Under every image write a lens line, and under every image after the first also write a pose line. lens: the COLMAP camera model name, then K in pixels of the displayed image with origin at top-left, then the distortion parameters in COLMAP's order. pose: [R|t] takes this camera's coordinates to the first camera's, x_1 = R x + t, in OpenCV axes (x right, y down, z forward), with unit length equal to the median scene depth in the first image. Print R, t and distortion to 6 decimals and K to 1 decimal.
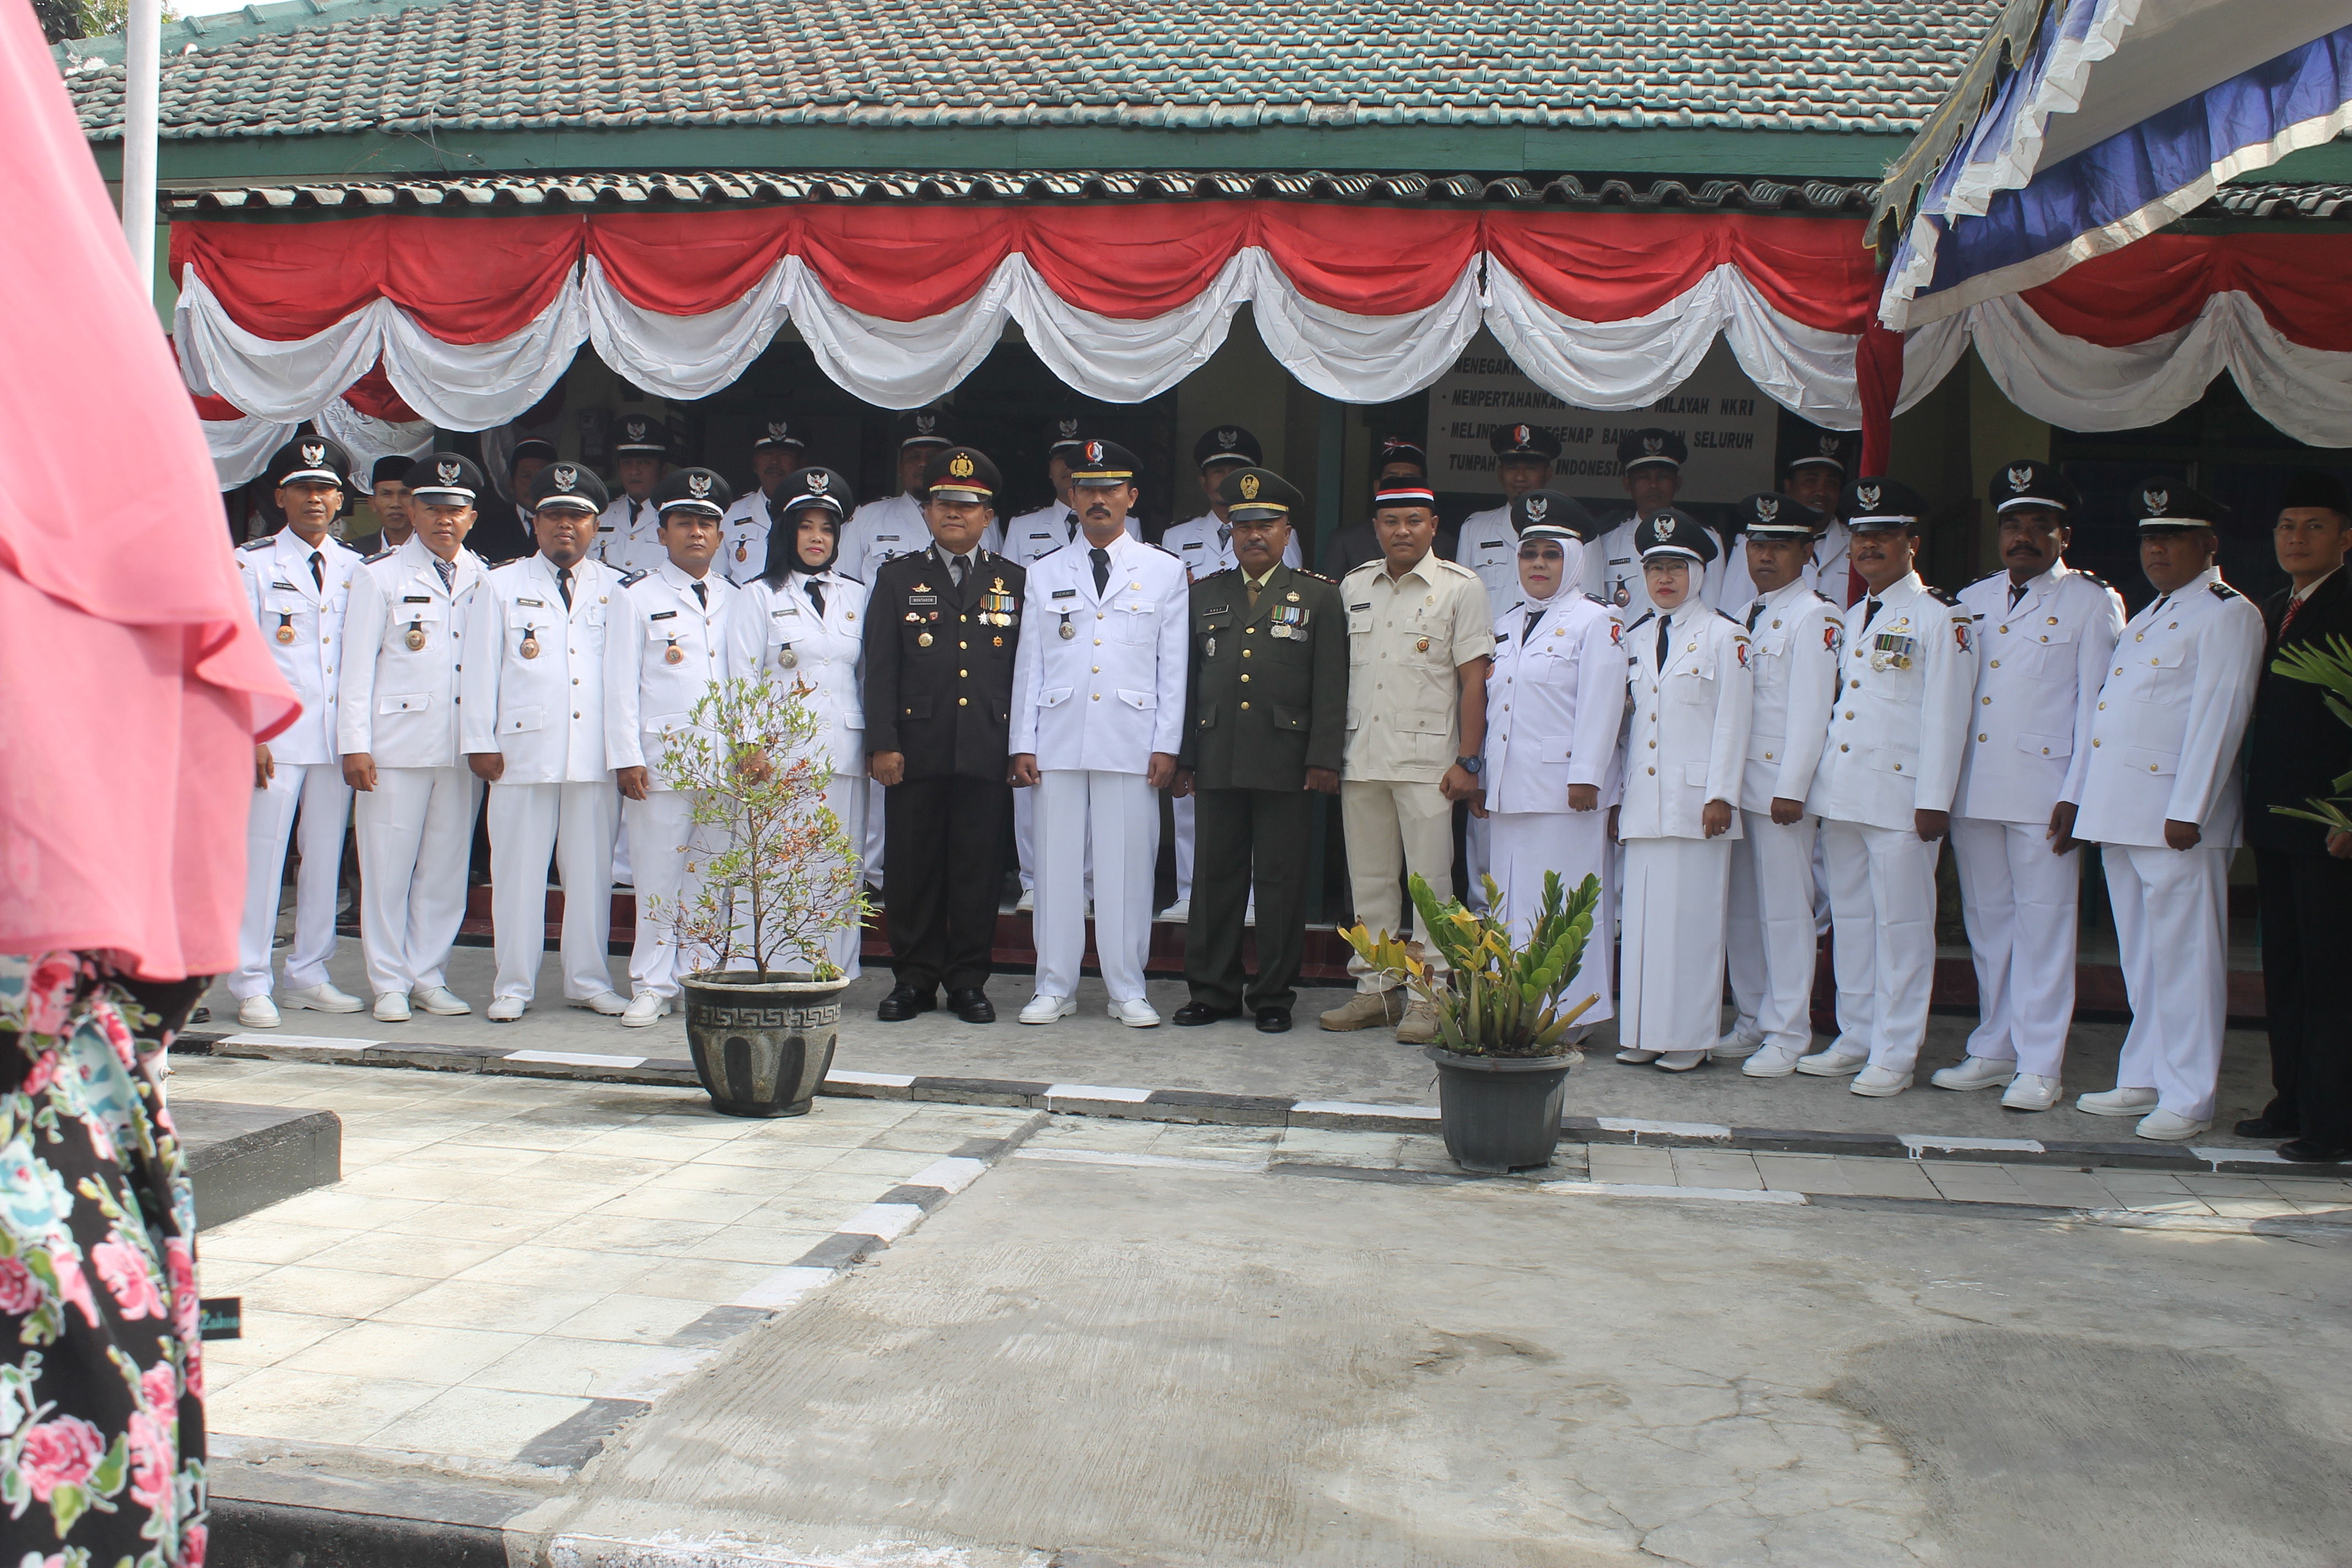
lens RADIAL K [[2414.9, 0, 1177.2], [0, 2414.9, 764.2], [0, 0, 1]] dist [-0.093843, 0.000000]
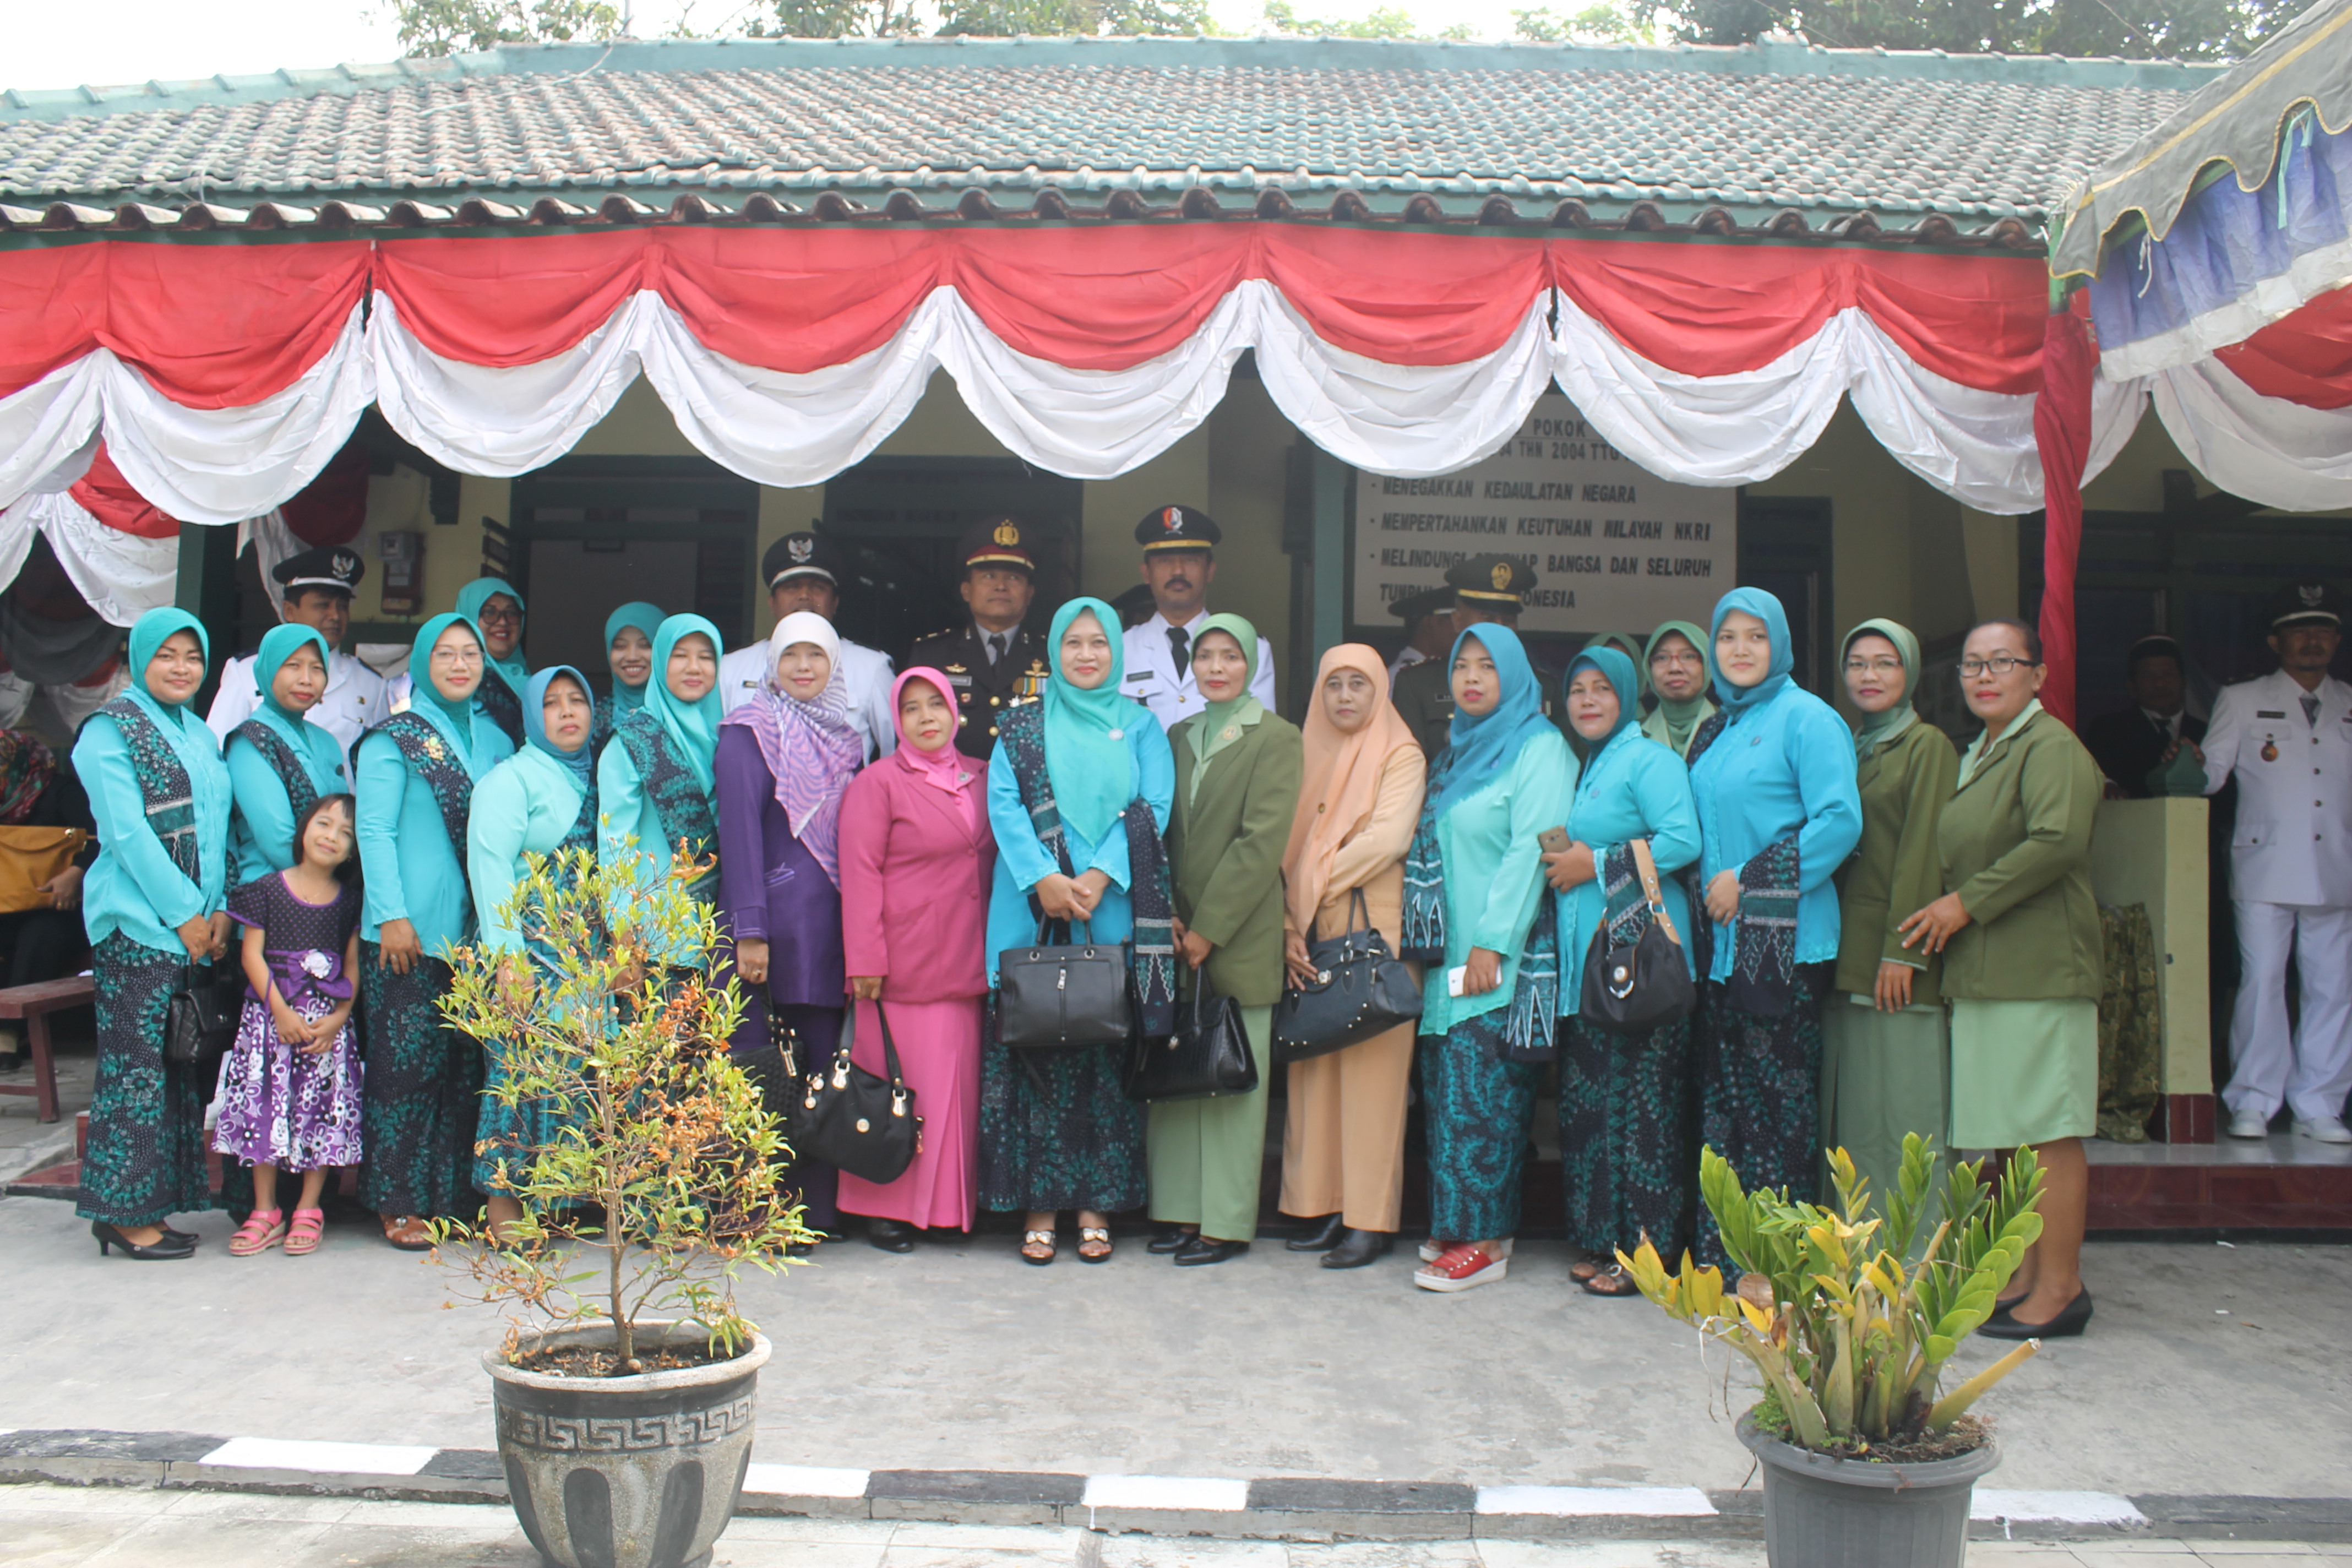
lens RADIAL K [[2010.6, 0, 1191.6], [0, 2010.6, 765.1], [0, 0, 1]] dist [-0.145332, 0.097325]
pose [[0.991719, -0.009260, 0.128094, -0.074021], [0.018283, 0.997418, -0.069449, -0.015122], [-0.127120, 0.071216, 0.989327, 0.384288]]
